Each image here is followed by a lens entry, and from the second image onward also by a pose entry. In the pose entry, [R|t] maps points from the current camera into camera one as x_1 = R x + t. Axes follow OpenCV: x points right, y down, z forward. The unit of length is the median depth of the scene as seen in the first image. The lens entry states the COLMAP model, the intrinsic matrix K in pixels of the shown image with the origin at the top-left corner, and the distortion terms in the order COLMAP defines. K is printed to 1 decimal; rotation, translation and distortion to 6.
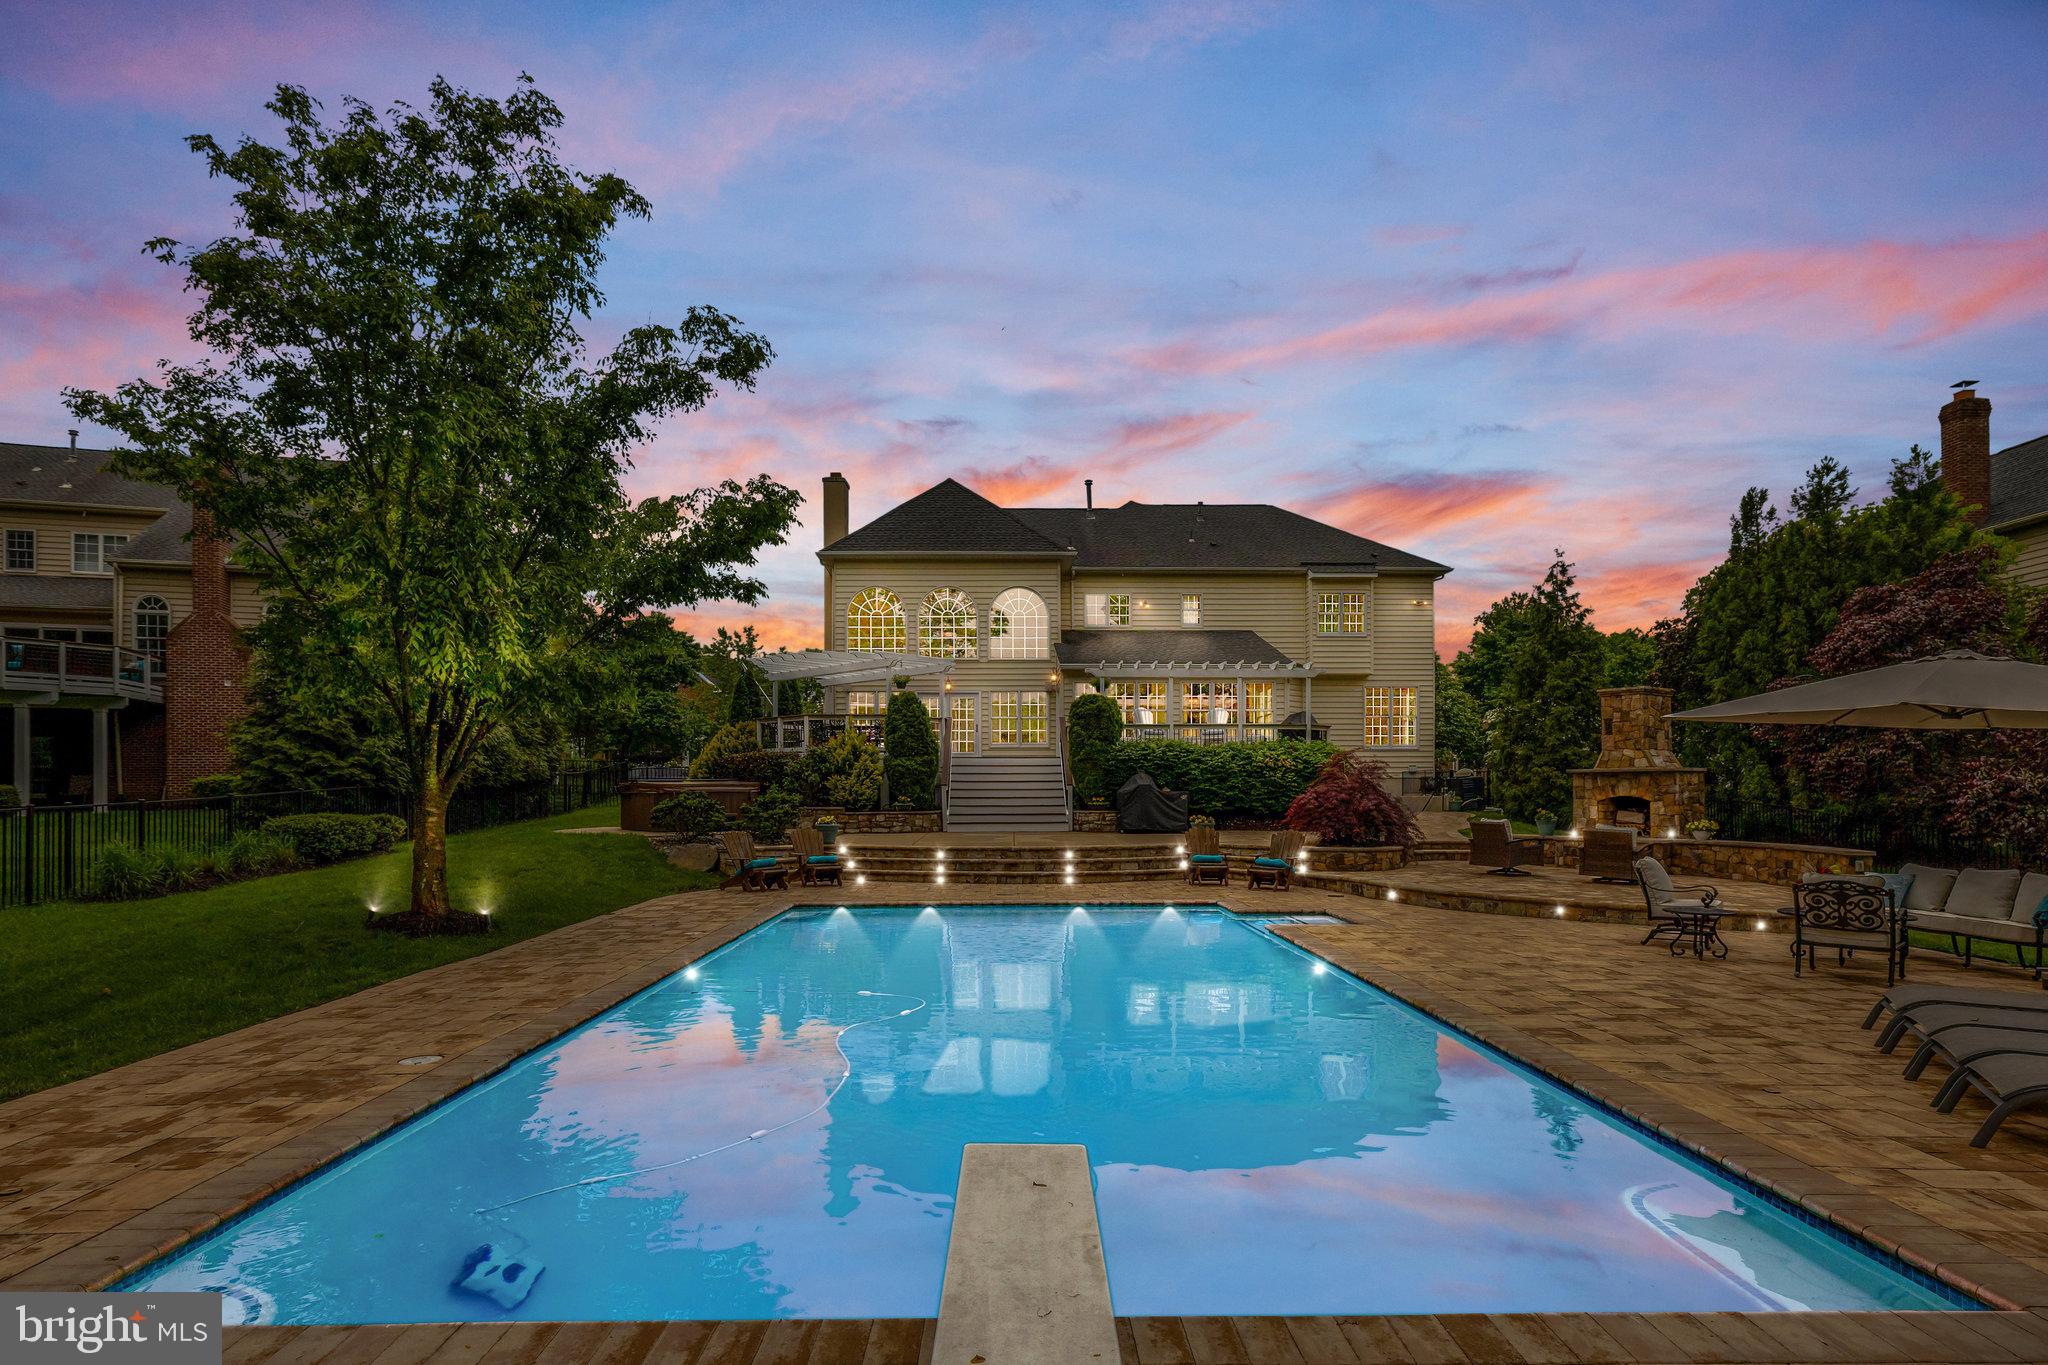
lens RADIAL K [[1100.7, 0, 1029.8], [0, 1100.7, 796.2], [0, 0, 1]] dist [-0.007903, -0.000197]
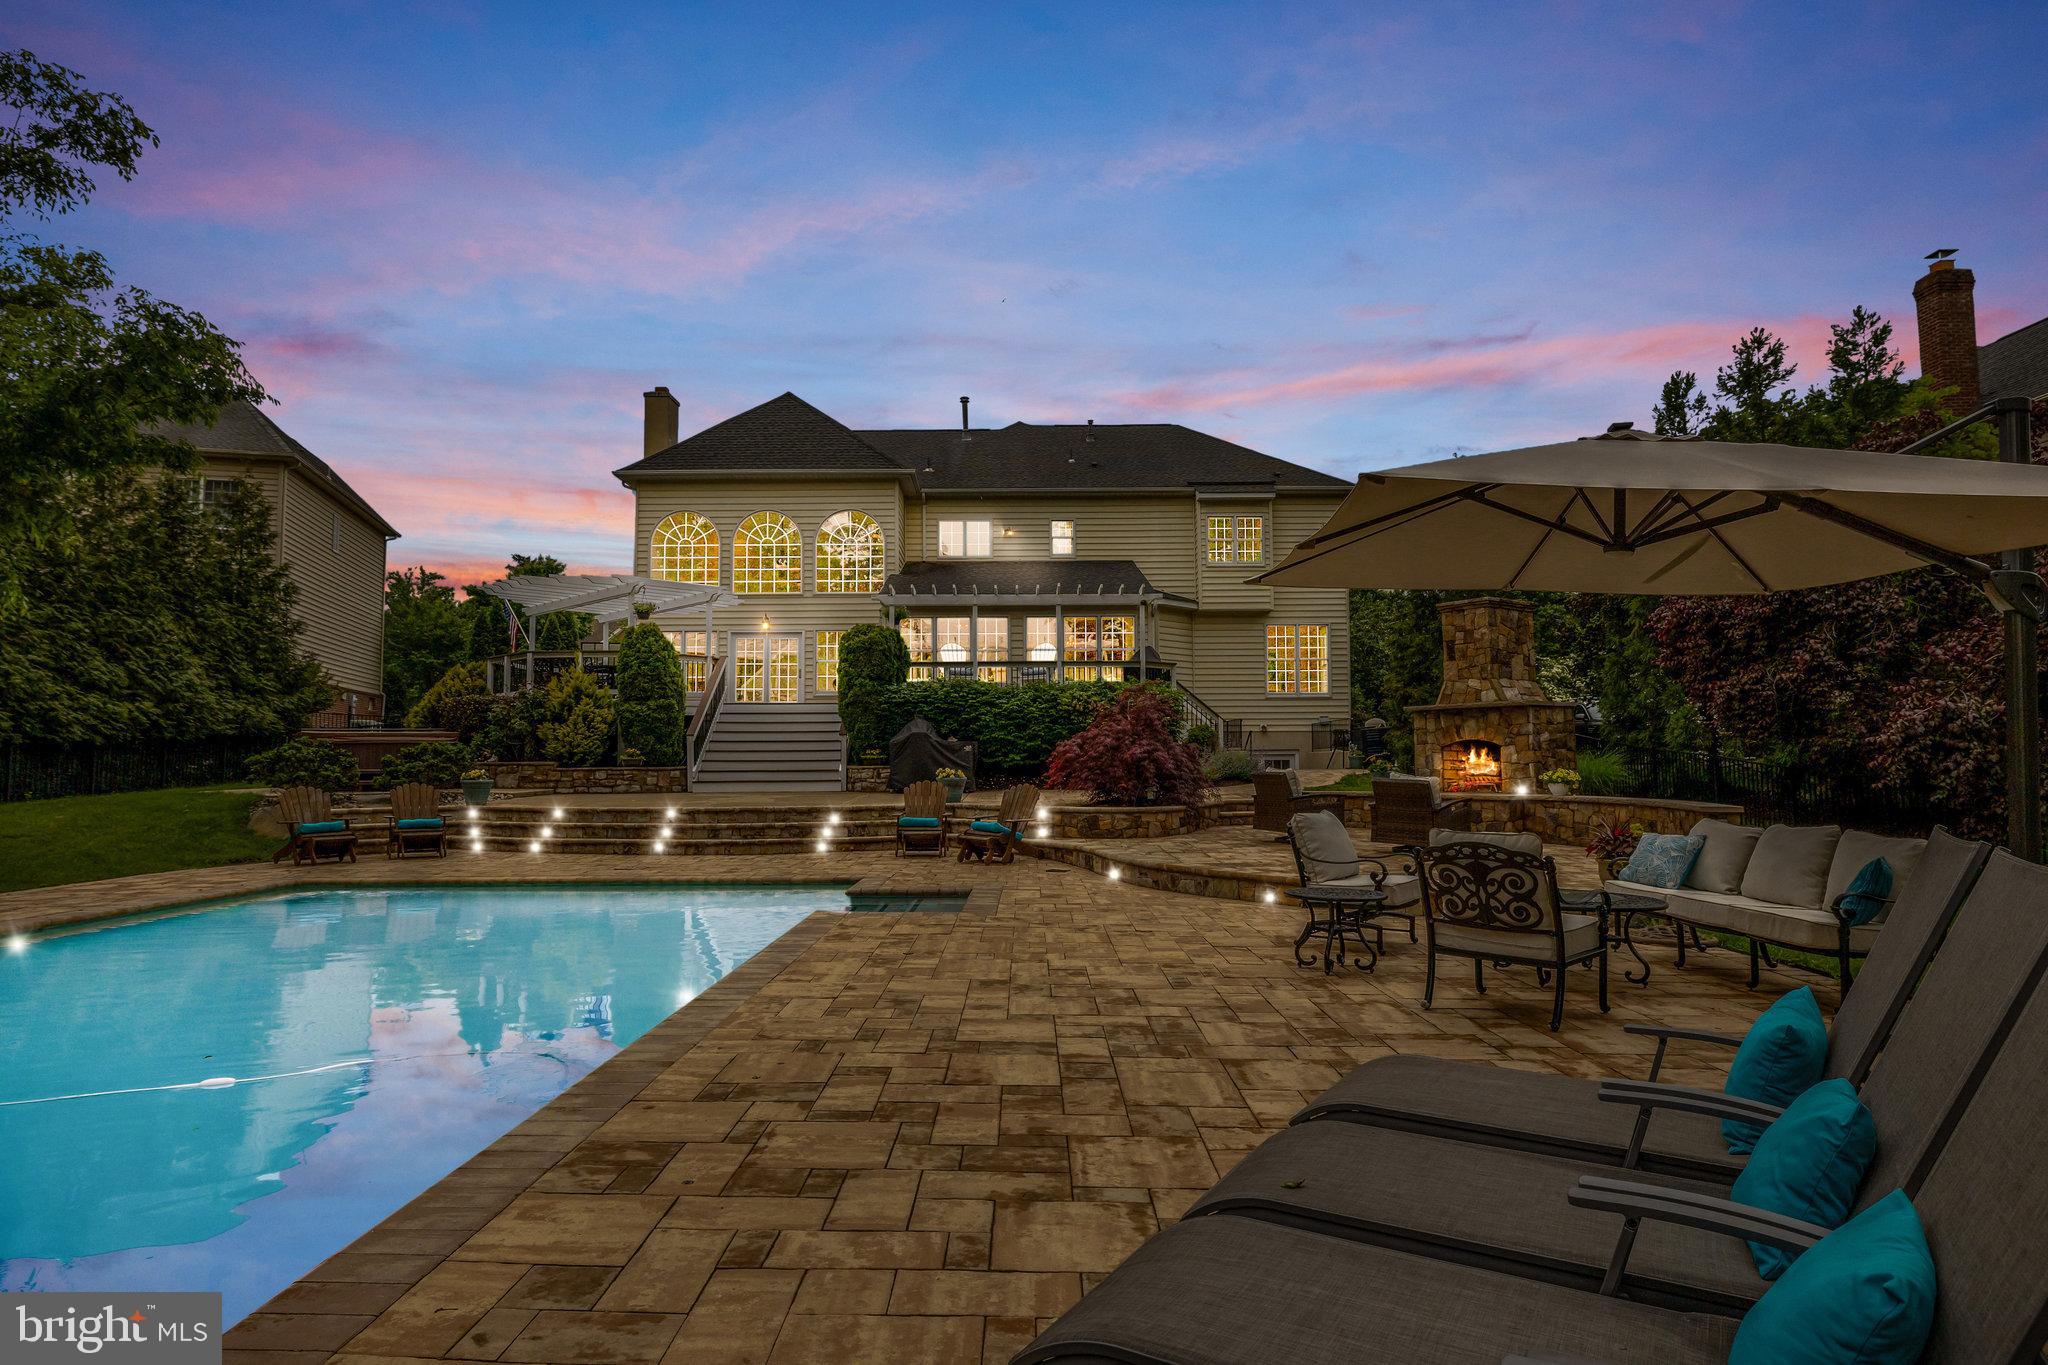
lens RADIAL K [[1156.4, 0, 1025.0], [0, 1156.4, 684.0], [0, 0, 1]] dist [-0.004467, 0.001221]
pose [[0.999753, -0.004461, -0.021767, 0.200468], [0.002912, 0.997494, -0.070690, 0.014133], [0.022028, 0.070609, 0.997261, 0.148498]]
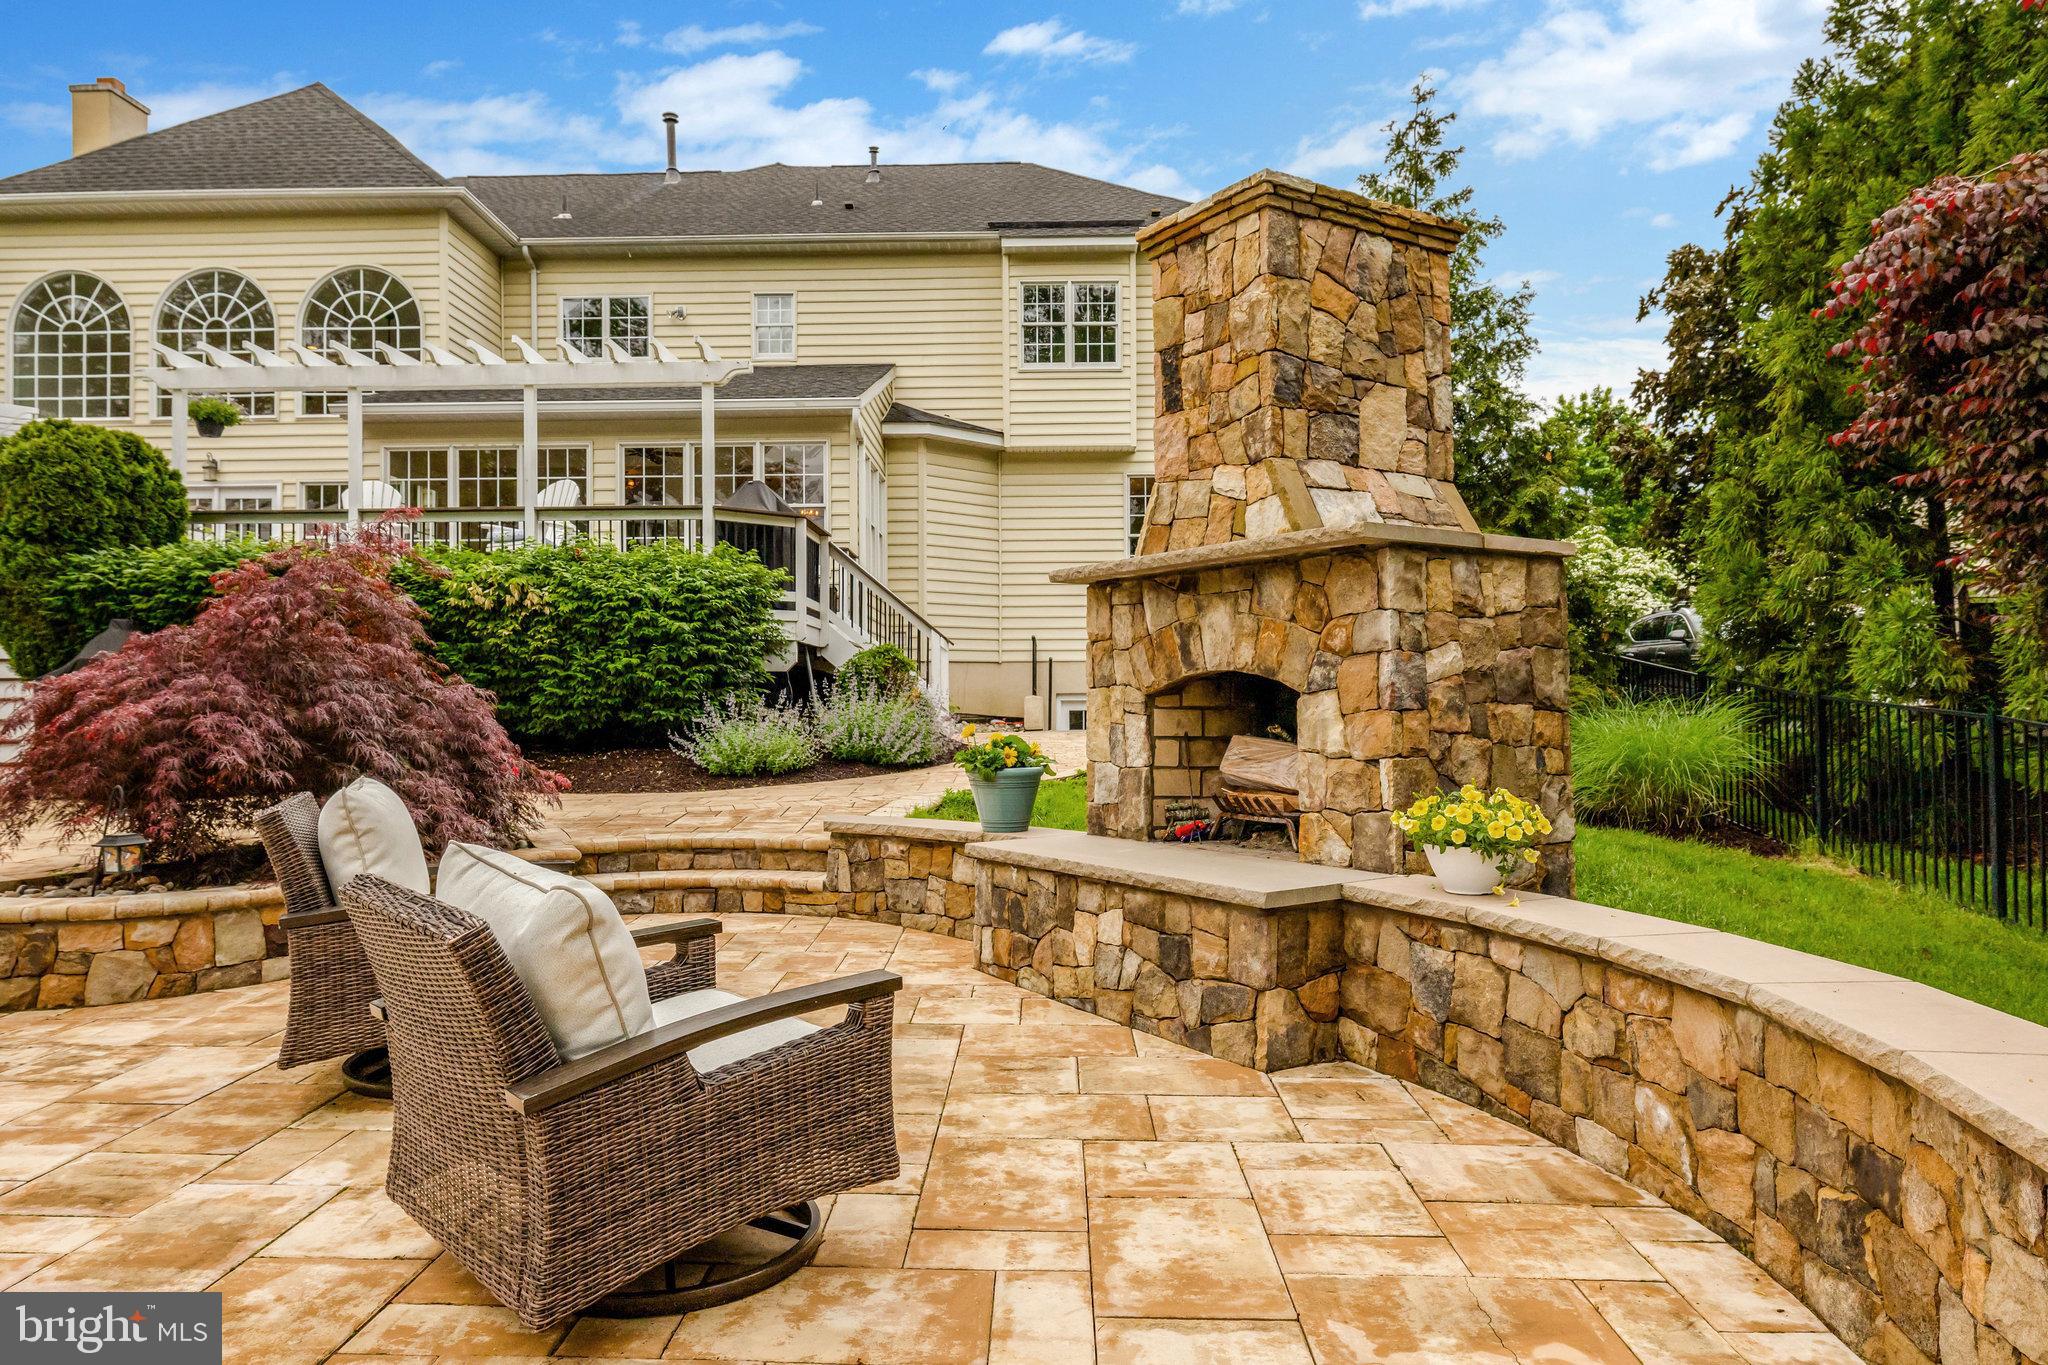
lens RADIAL K [[1357.9, 0, 1018.5], [0, 1357.9, 684.3], [0, 0, 1]] dist [-0.009589, -0.002294]
pose [[0.998971, -0.004512, -0.045118, 0.416908], [0.003719, 0.999838, -0.017634, 0.006011], [0.045190, 0.017448, 0.998826, 0.582655]]
